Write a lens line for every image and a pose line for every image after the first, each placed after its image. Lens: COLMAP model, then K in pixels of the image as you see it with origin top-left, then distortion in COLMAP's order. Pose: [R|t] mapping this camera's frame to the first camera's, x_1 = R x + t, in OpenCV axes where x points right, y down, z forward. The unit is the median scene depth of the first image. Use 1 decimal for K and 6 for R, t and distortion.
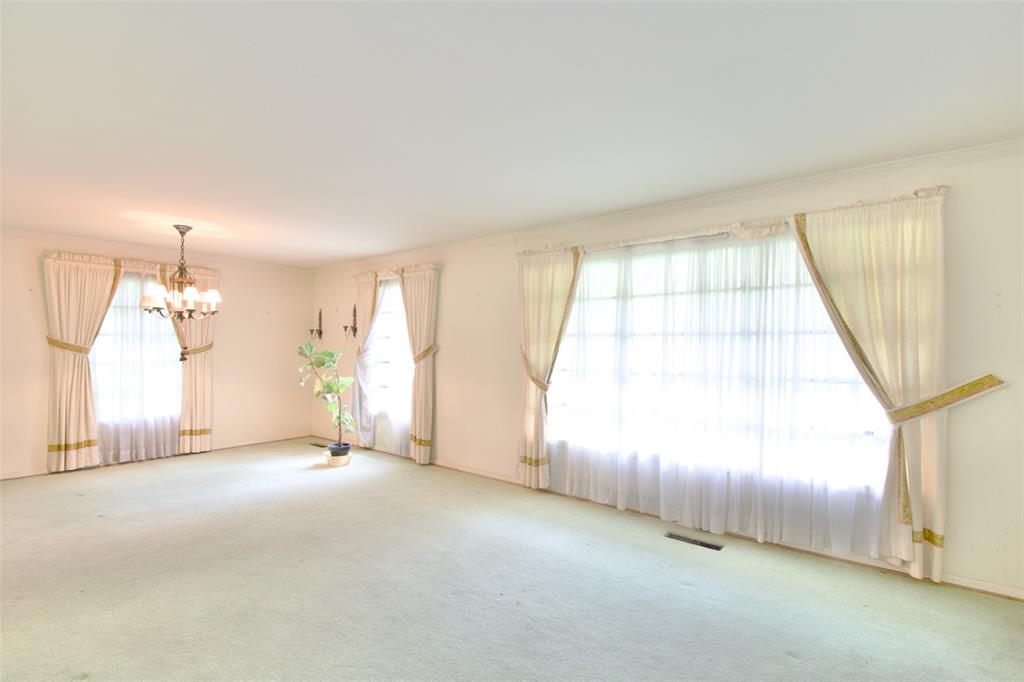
lens RADIAL K [[474.4, 0, 514.4], [0, 474.4, 347.0], [0, 0, 1]] dist [0.017014, -0.024854]
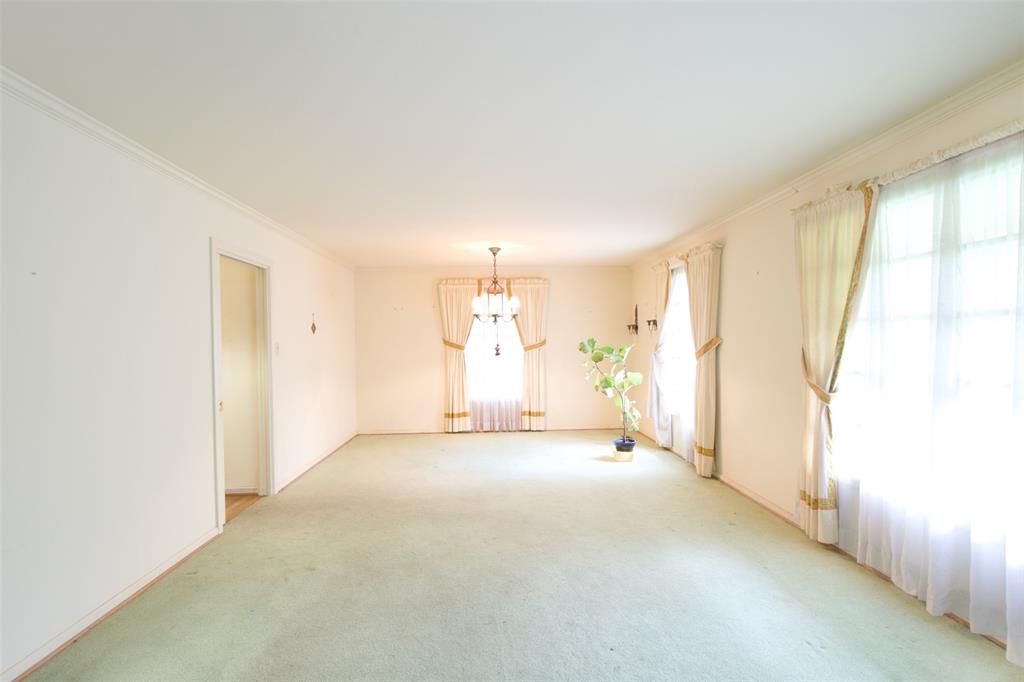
lens RADIAL K [[474.4, 0, 514.4], [0, 474.4, 347.0], [0, 0, 1]] dist [0.017014, -0.024854]
pose [[0.667343, -0.007684, -0.744711, 0.241388], [0.017648, 0.999829, 0.005499, 0.000488], [0.744542, -0.016813, 0.667364, 0.180642]]
